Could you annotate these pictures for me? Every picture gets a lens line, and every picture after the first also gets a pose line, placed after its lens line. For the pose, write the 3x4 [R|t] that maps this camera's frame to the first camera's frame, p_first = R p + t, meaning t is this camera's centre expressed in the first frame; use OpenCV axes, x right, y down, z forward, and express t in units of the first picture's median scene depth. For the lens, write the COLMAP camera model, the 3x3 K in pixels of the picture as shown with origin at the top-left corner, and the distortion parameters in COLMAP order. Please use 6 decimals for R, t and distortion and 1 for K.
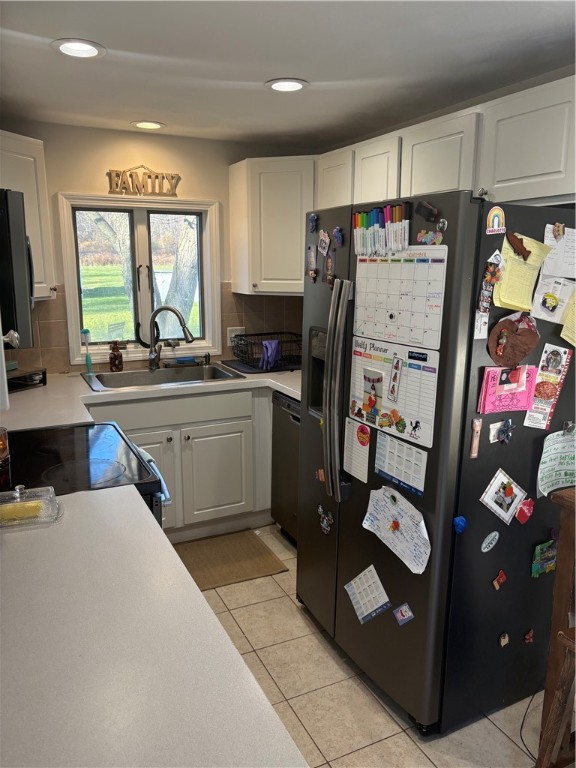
lens RADIAL K [[583.1, 0, 284.1], [0, 583.1, 381.9], [0, 0, 1]] dist [0.038138, -0.009888]
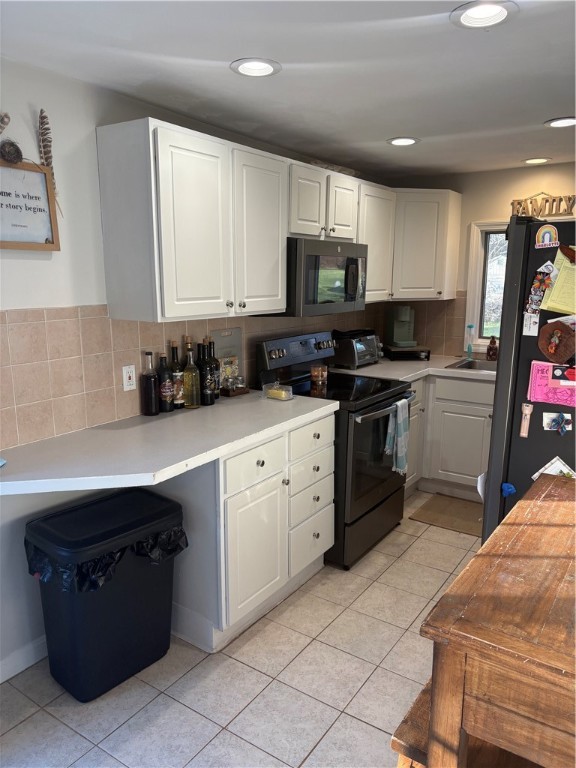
lens RADIAL K [[583.1, 0, 291.8], [0, 583.1, 384.5], [0, 0, 1]] dist [0.038138, -0.009888]
pose [[0.509378, 0.158309, -0.845856, 1.076440], [-0.174277, 0.981542, 0.078754, 0.014031], [0.842711, 0.107298, 0.527565, -0.026678]]
